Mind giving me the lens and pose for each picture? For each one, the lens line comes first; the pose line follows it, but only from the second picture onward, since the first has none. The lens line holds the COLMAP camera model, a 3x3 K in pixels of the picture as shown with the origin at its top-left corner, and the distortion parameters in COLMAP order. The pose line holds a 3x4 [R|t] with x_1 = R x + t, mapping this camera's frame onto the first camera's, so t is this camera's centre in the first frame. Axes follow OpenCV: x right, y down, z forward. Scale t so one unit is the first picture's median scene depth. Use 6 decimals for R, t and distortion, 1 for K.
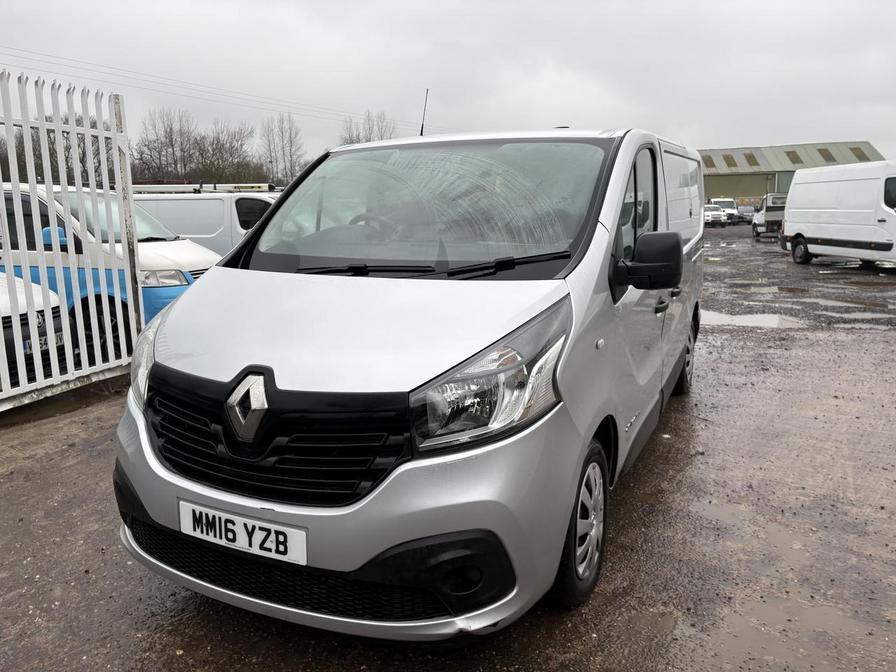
lens RADIAL K [[759.9, 0, 448.0], [0, 759.9, 336.0], [0, 0, 1]] dist [0.035891, -0.012343]
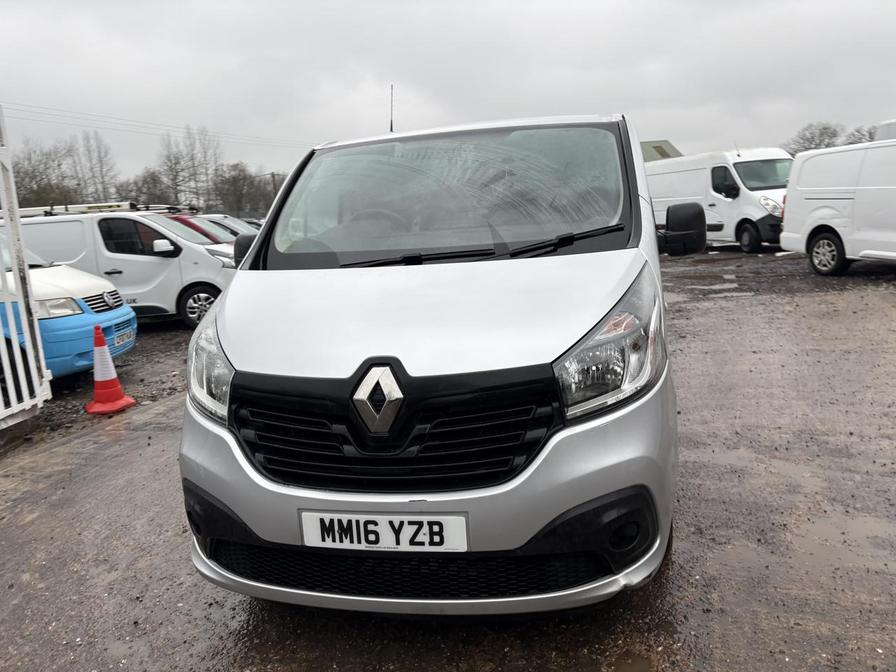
lens RADIAL K [[759.9, 0, 448.0], [0, 759.9, 336.0], [0, 0, 1]] dist [0.035891, -0.012343]
pose [[0.959690, -0.101208, 0.262207, -0.404975], [0.106677, 0.994271, -0.006668, 0.027330], [-0.260030, 0.034371, 0.964989, 0.048669]]
